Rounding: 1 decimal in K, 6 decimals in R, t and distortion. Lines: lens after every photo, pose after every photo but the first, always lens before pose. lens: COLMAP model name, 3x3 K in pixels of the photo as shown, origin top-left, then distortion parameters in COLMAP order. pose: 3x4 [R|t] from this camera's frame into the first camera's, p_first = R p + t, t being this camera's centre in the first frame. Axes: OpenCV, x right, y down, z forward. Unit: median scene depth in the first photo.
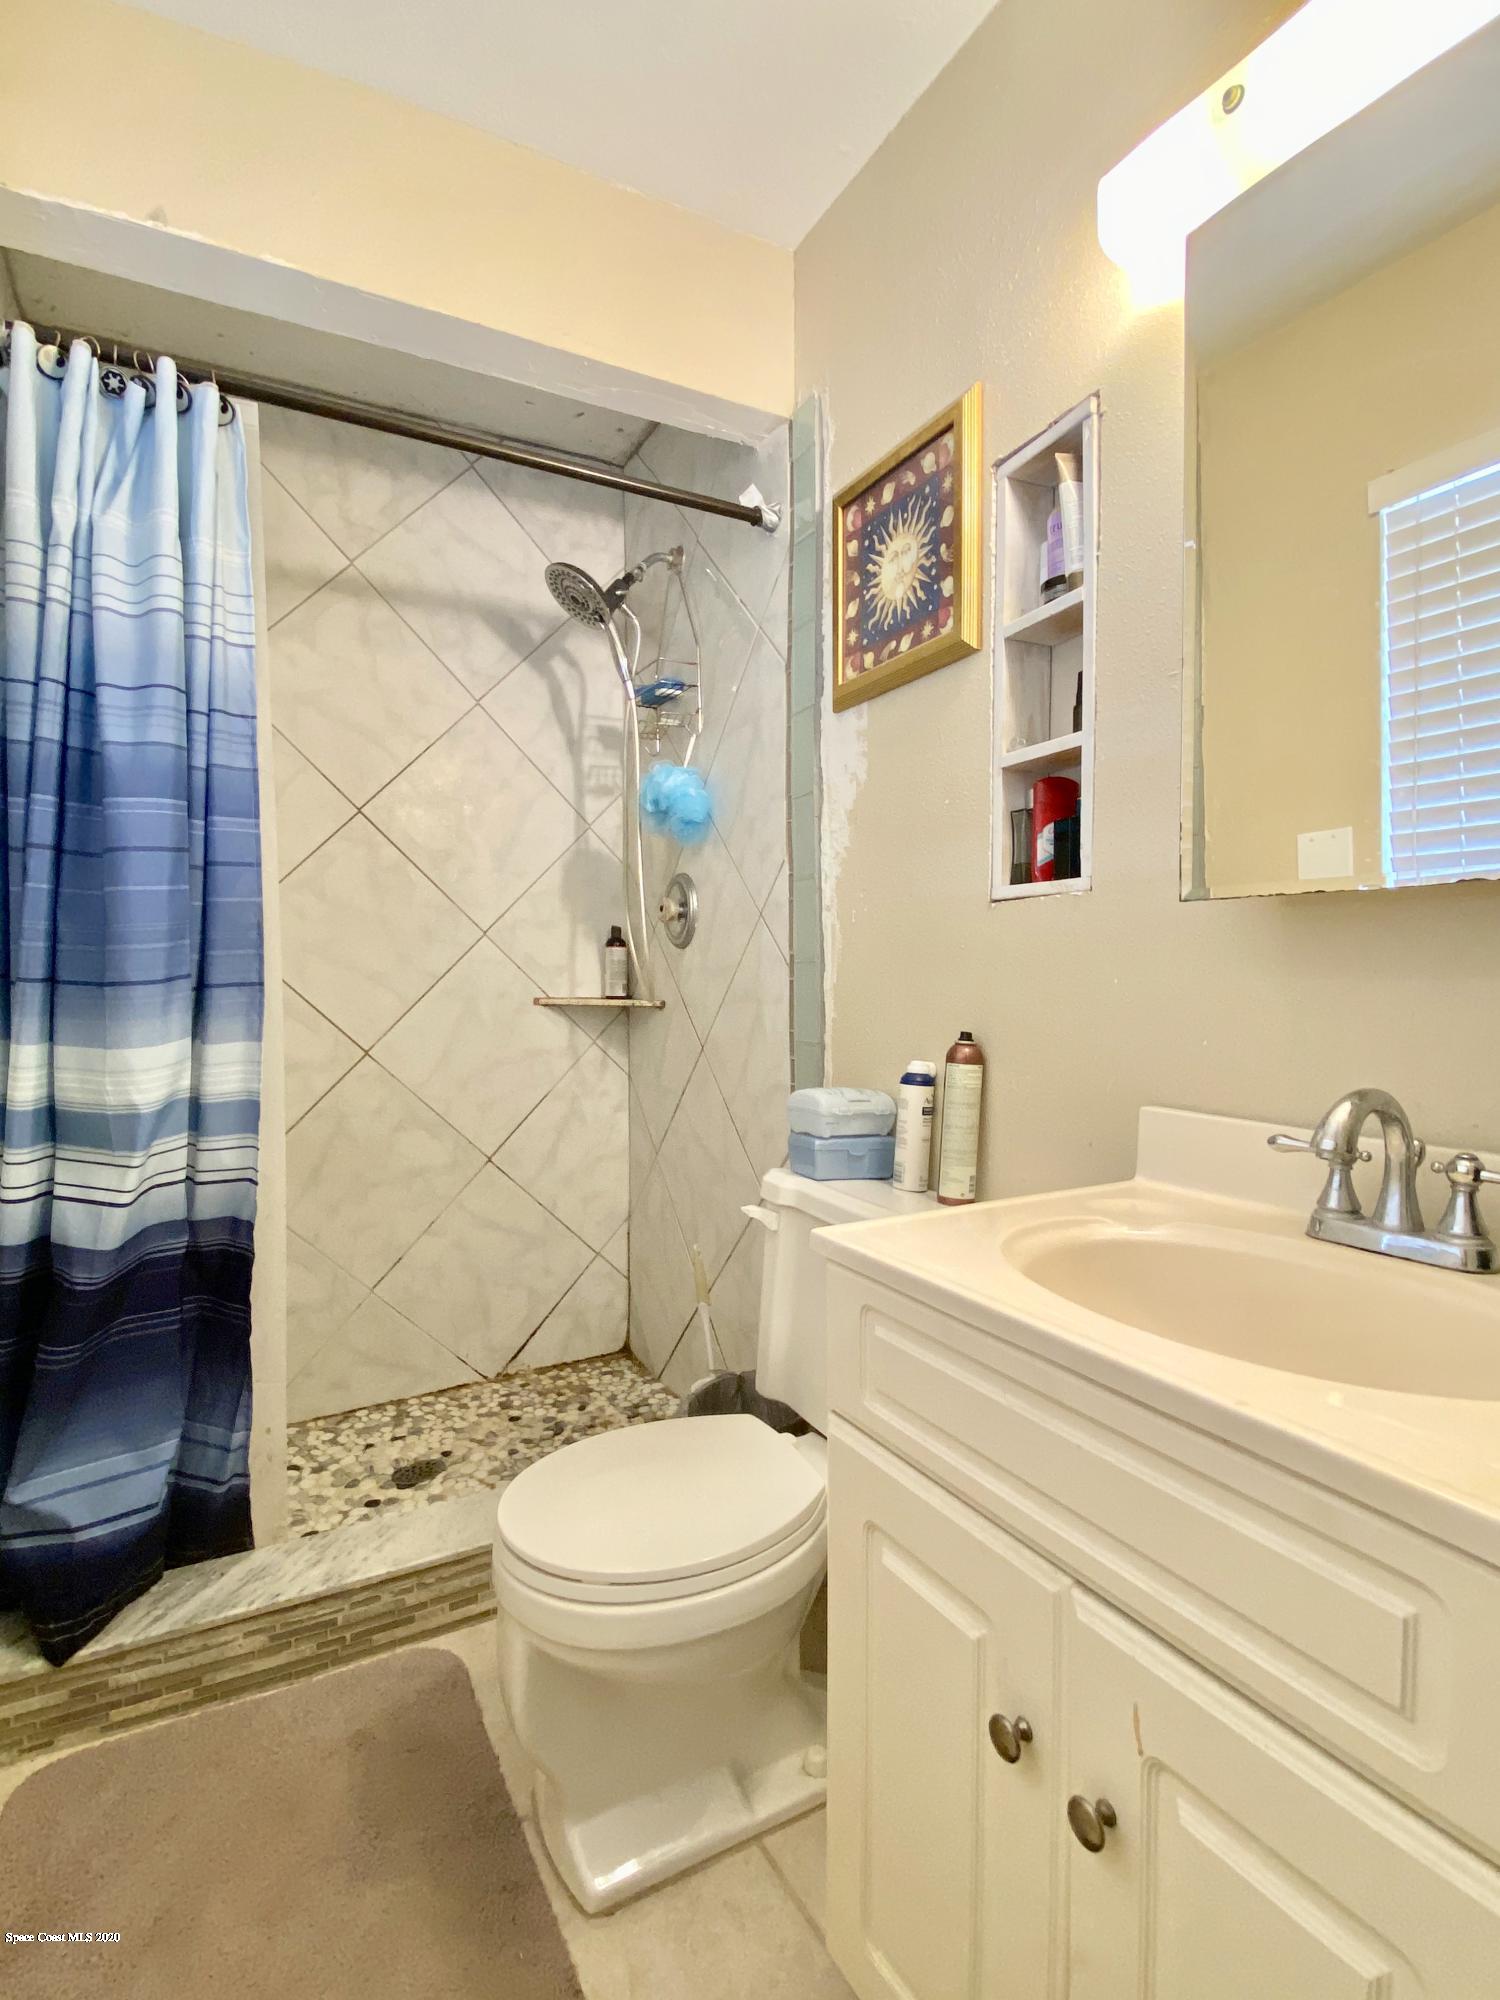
lens RADIAL K [[1014.0, 0, 754.7], [0, 1014.0, 1002.7], [0, 0, 1]] dist [0.044288, -0.034641]
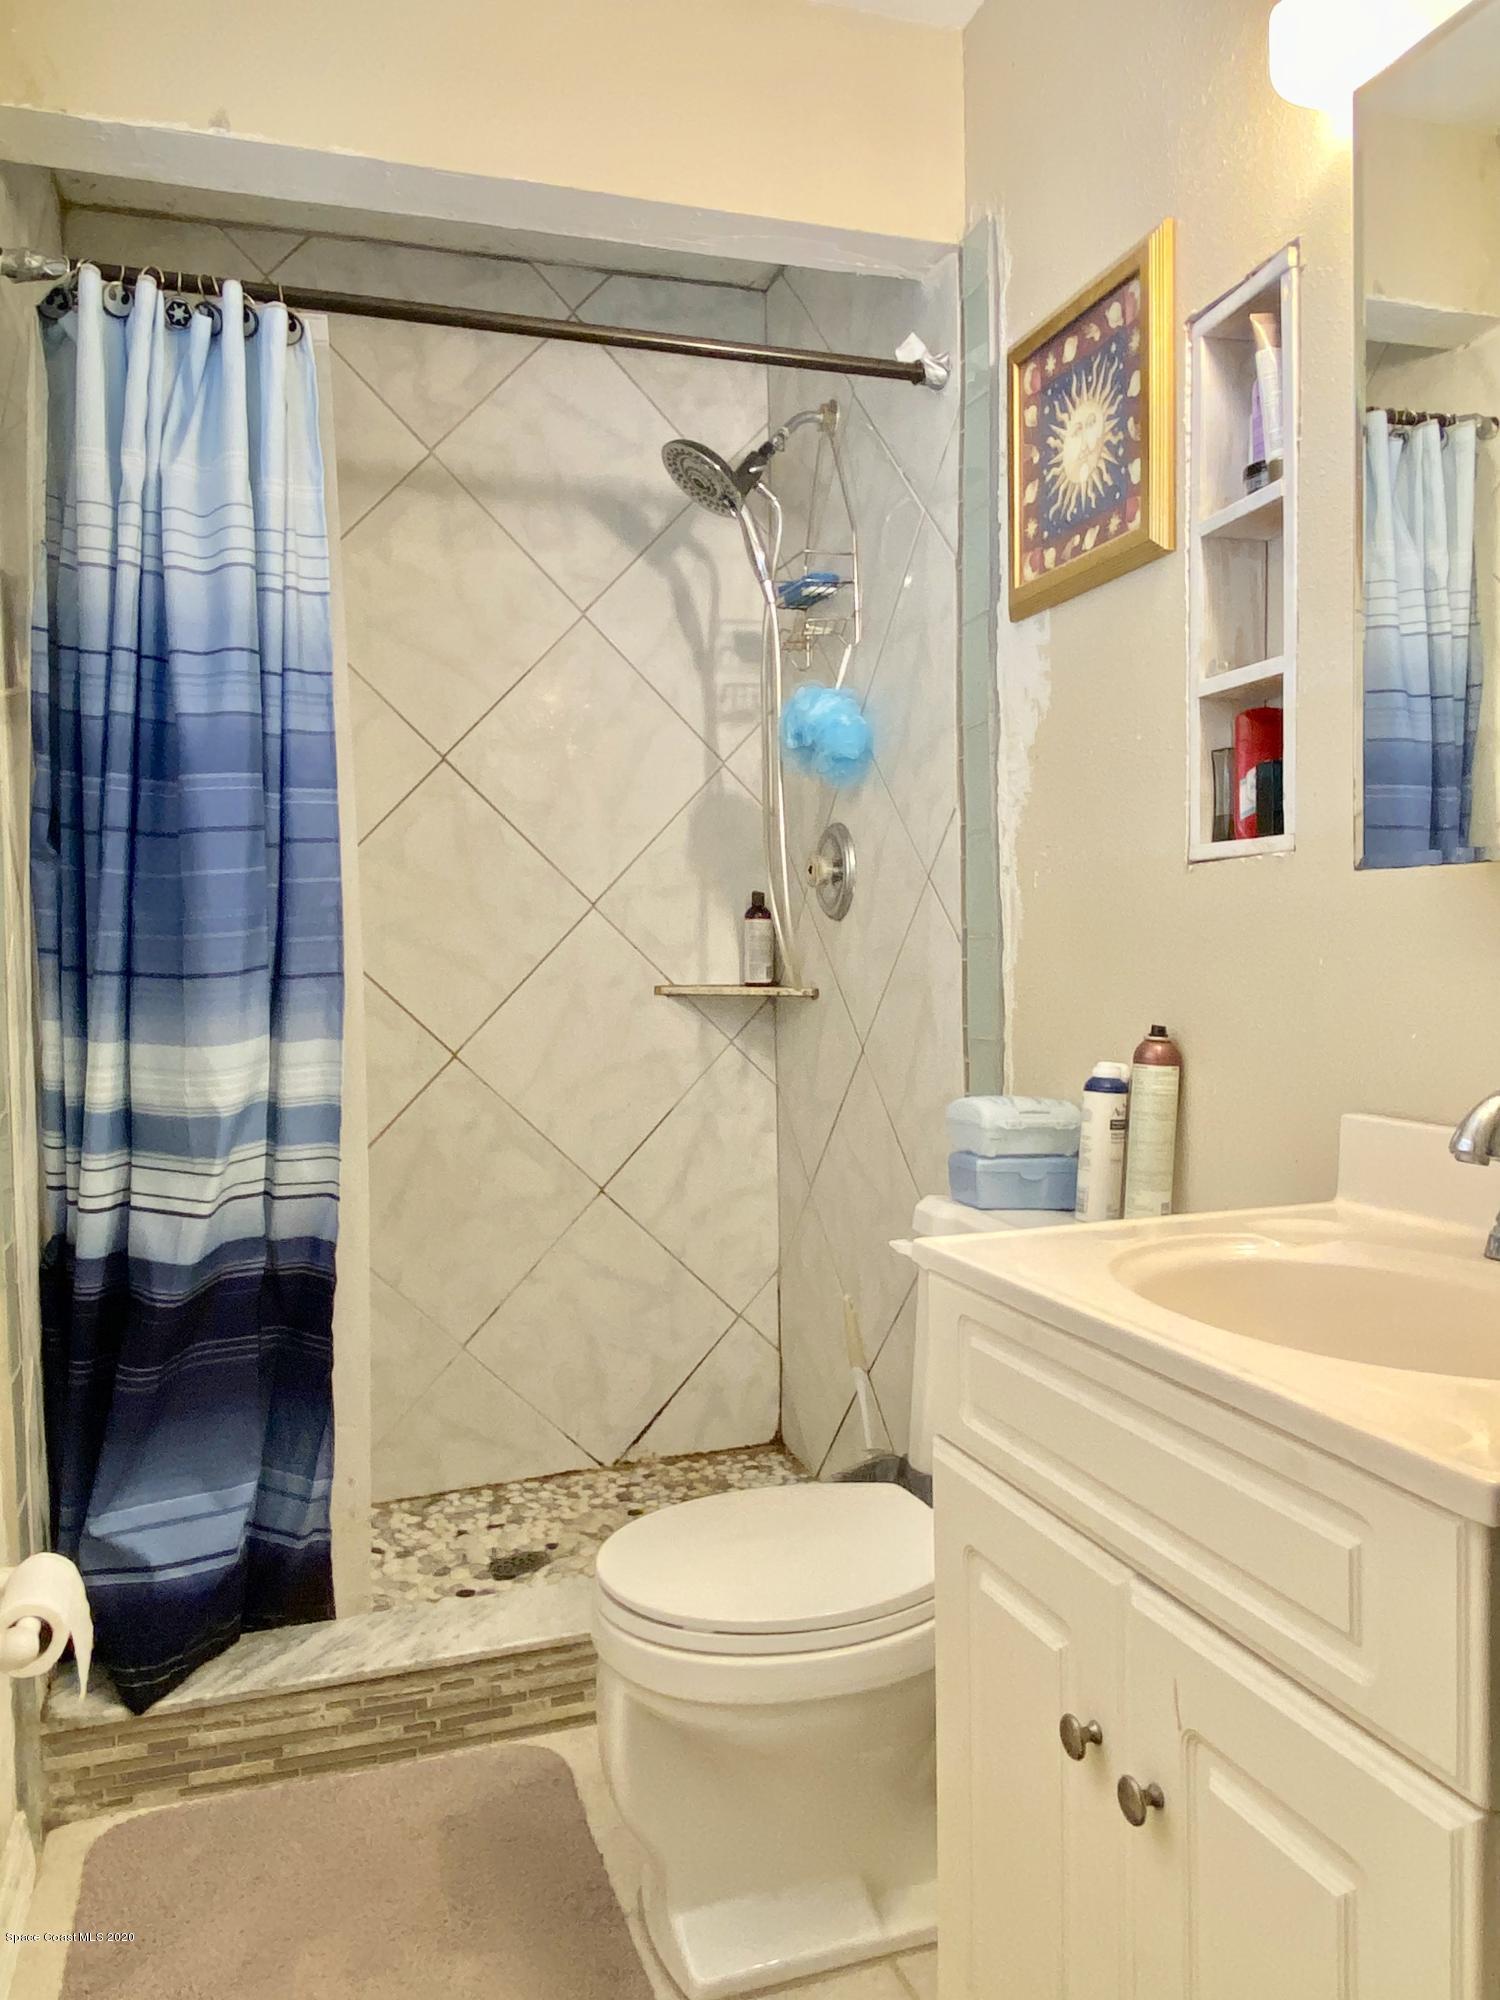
lens RADIAL K [[1441.9, 0, 750.0], [0, 1441.9, 1000.0], [0, 0, 1]] dist [0.051644, -0.005493]
pose [[0.986895, -0.006724, -0.161222, 0.070715], [0.008014, 0.999941, 0.007354, -0.002240], [0.161163, -0.008550, 0.986891, -0.181383]]
